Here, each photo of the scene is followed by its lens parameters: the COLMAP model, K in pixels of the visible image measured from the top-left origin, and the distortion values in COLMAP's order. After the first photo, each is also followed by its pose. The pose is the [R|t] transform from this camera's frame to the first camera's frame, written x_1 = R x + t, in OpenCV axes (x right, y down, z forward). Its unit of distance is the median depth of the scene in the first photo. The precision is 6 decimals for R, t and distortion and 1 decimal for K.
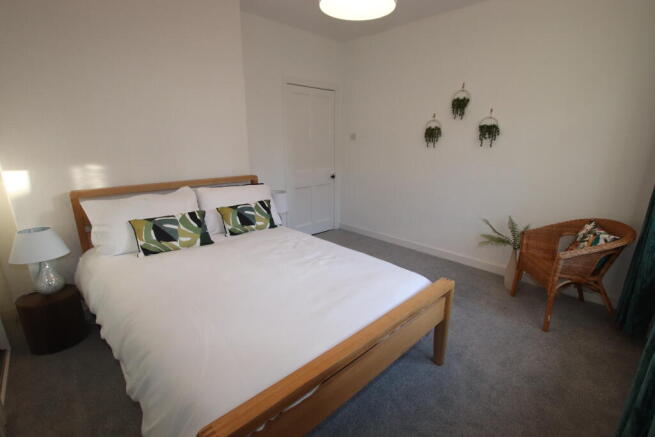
lens RADIAL K [[308.1, 0, 331.5], [0, 308.1, 225.1], [0, 0, 1]] dist [-0.026295, 0.006877]
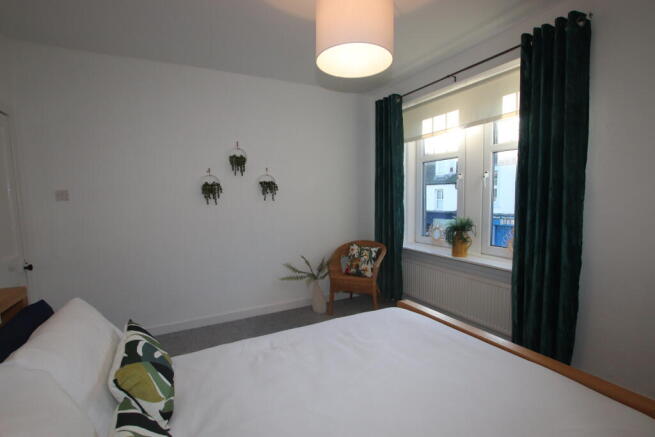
lens RADIAL K [[308.1, 0, 331.5], [0, 308.1, 225.1], [0, 0, 1]] dist [-0.026295, 0.006877]
pose [[0.261058, -0.092812, 0.960851, -0.504970], [0.291161, 0.956582, 0.013293, -0.115594], [-0.920366, 0.276293, 0.276746, 0.492087]]
